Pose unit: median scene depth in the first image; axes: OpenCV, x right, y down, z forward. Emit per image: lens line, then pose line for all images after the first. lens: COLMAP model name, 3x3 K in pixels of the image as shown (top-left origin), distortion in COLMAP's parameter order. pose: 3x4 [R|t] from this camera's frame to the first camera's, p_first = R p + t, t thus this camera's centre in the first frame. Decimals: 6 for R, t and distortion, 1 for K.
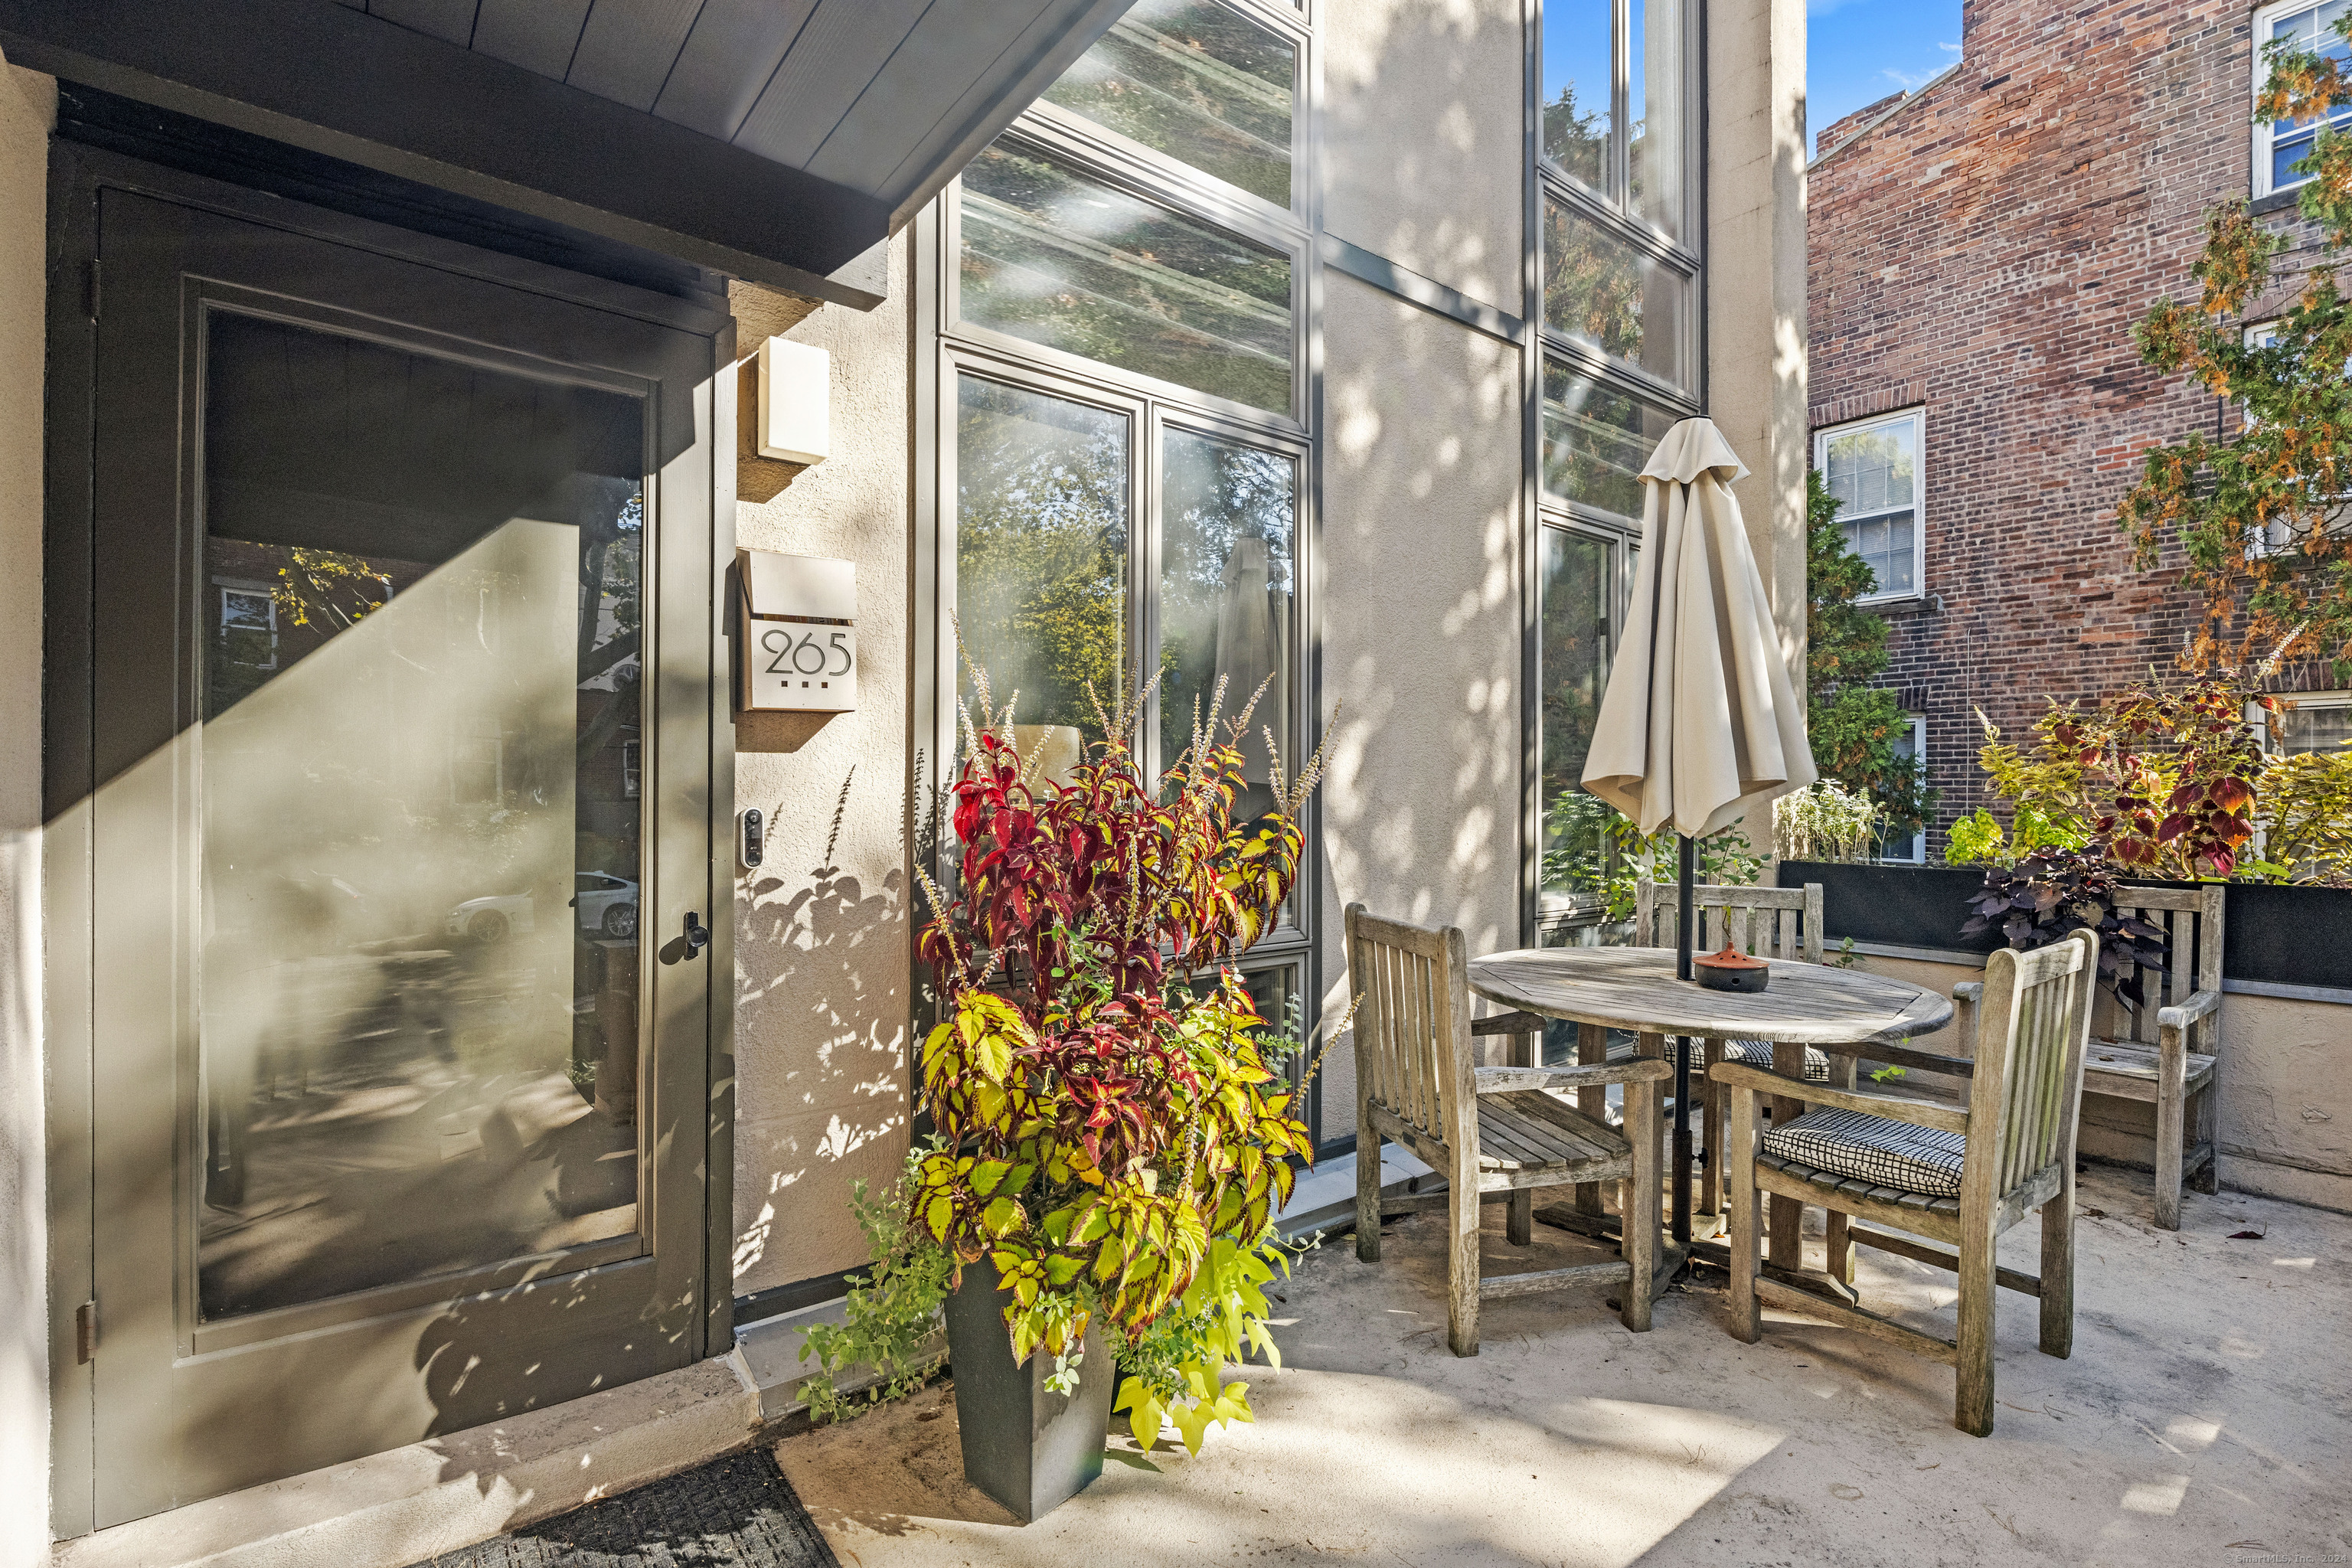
lens RADIAL K [[1103.5, 0, 1176.0], [0, 1103.5, 784.0], [0, 0, 1]] dist [-0.000709, -0.000174]
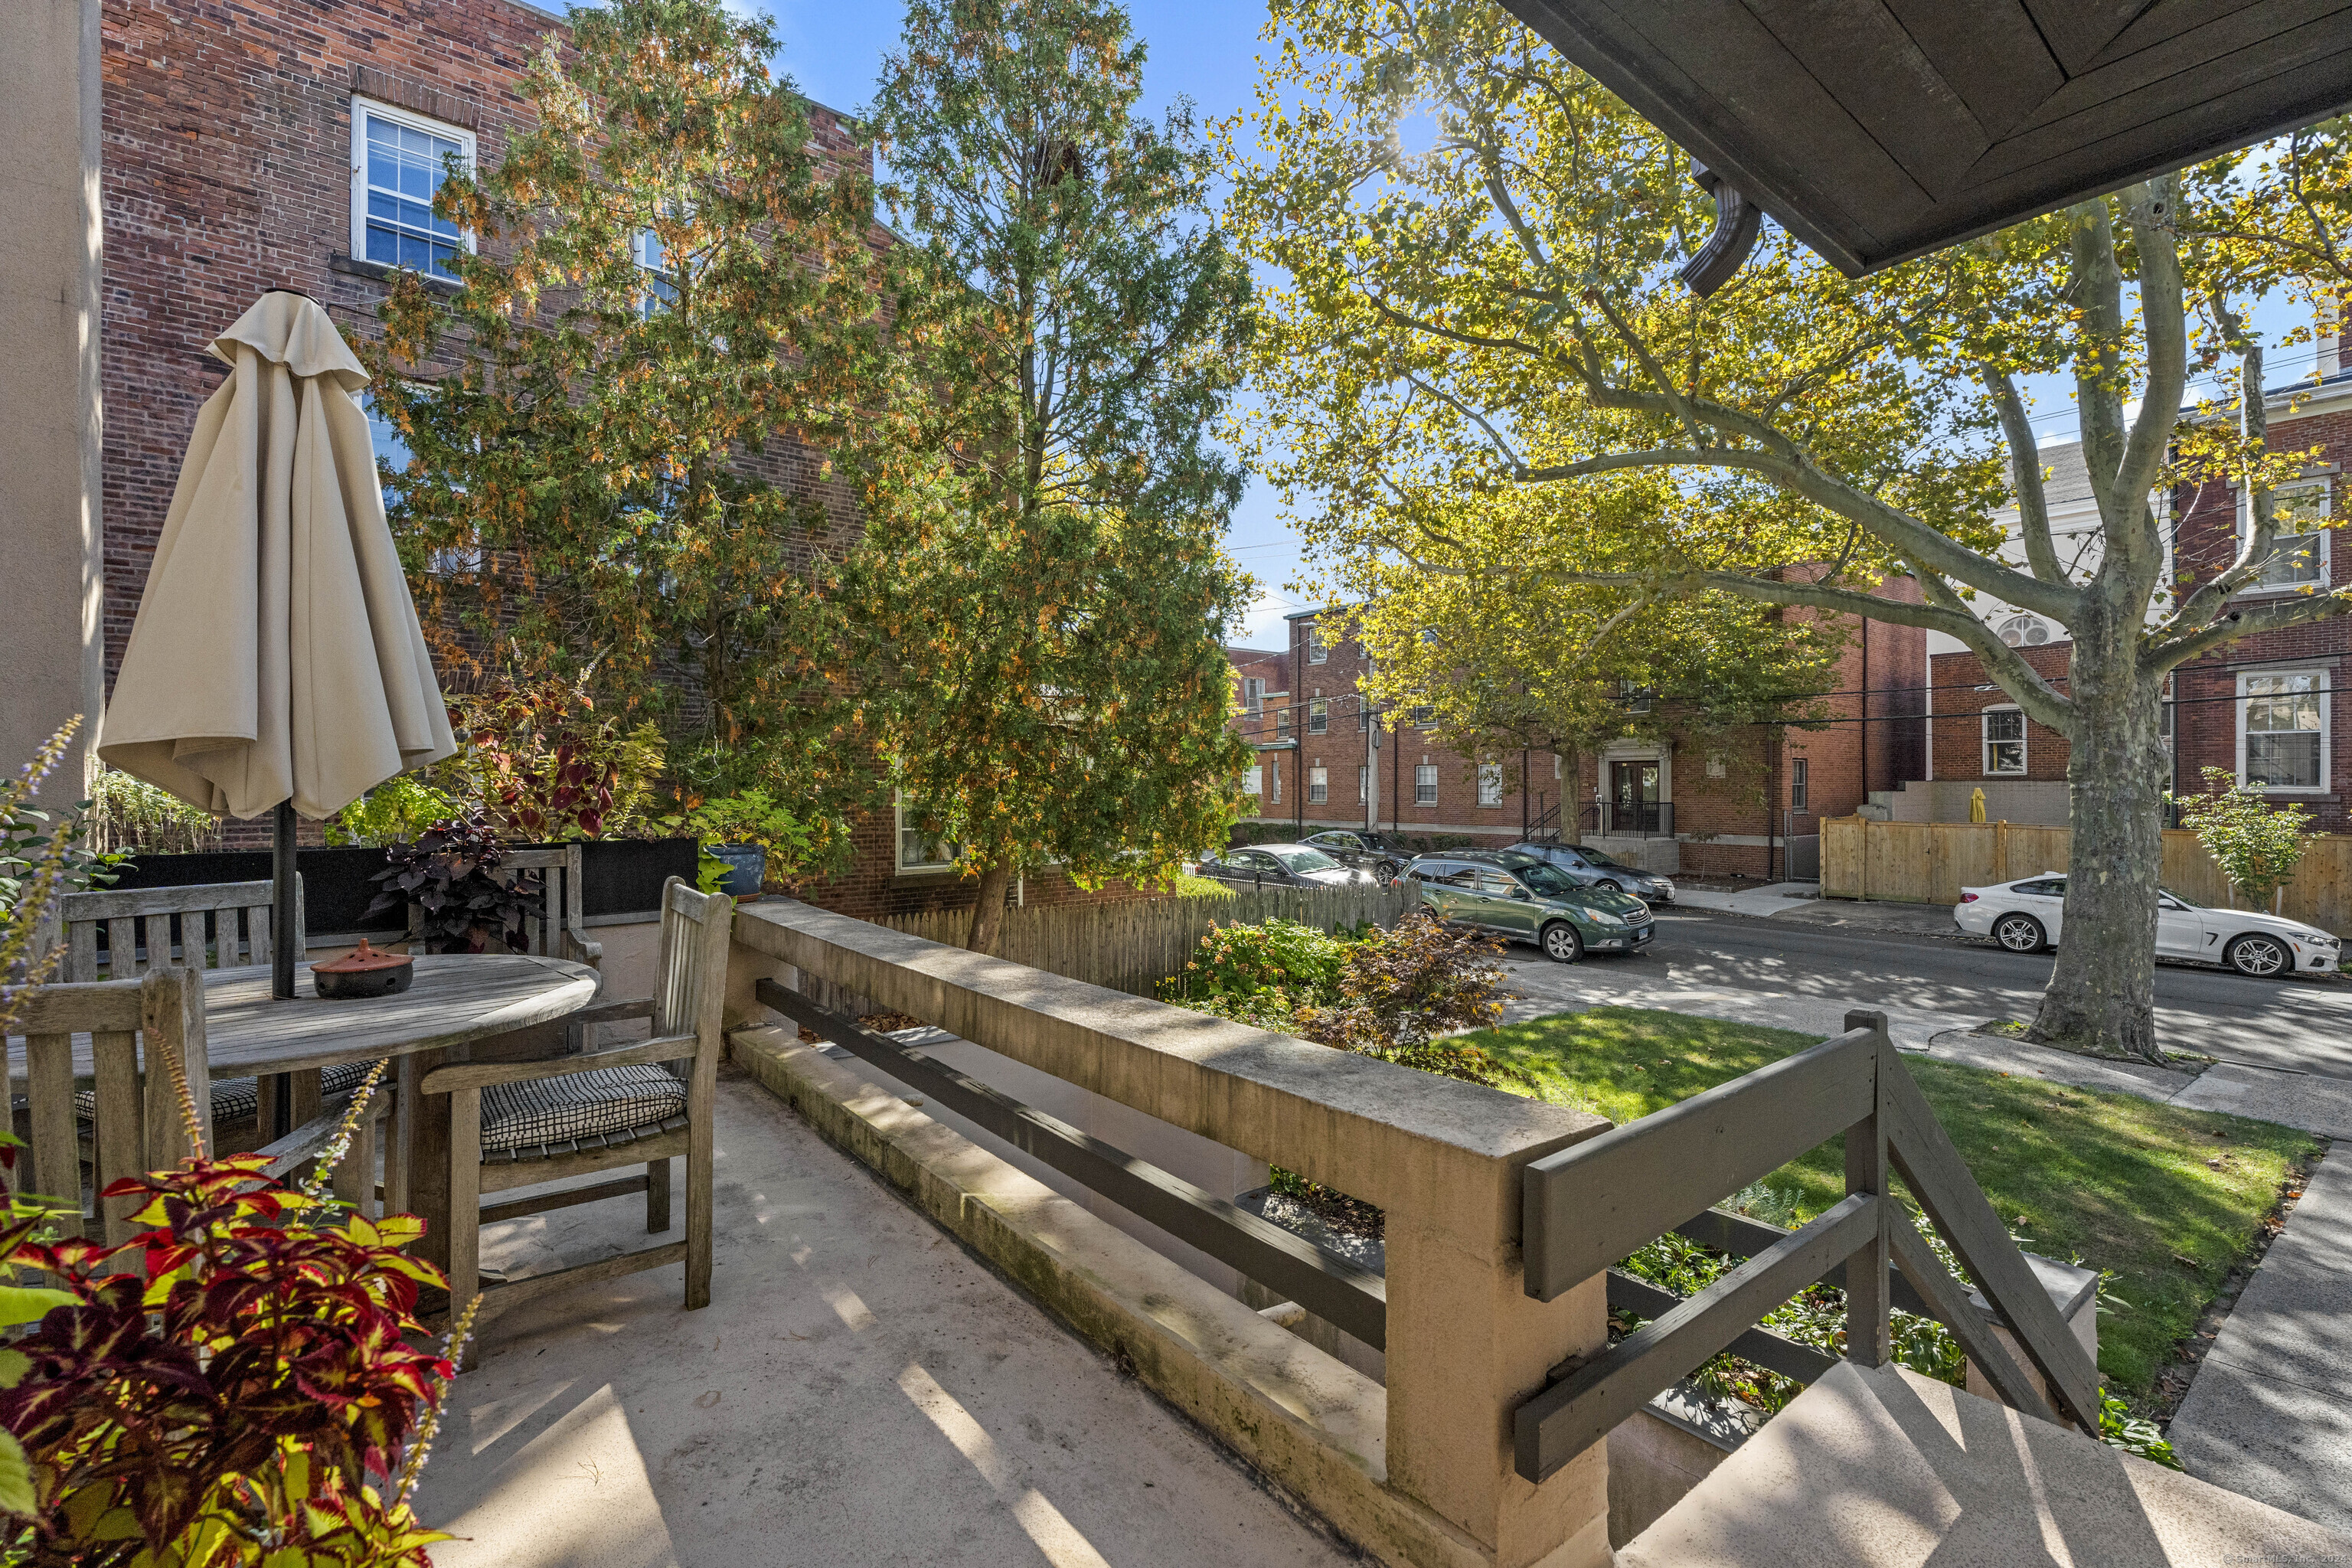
lens RADIAL K [[1039.2, 0, 1171.0], [0, 1039.2, 788.0], [0, 0, 1]] dist [0.002205, -0.000464]
pose [[-0.002795, -0.009814, 0.999948, -0.290289], [-0.005745, 0.999936, 0.009797, 0.013712], [-0.999980, -0.005717, -0.002851, 0.367055]]
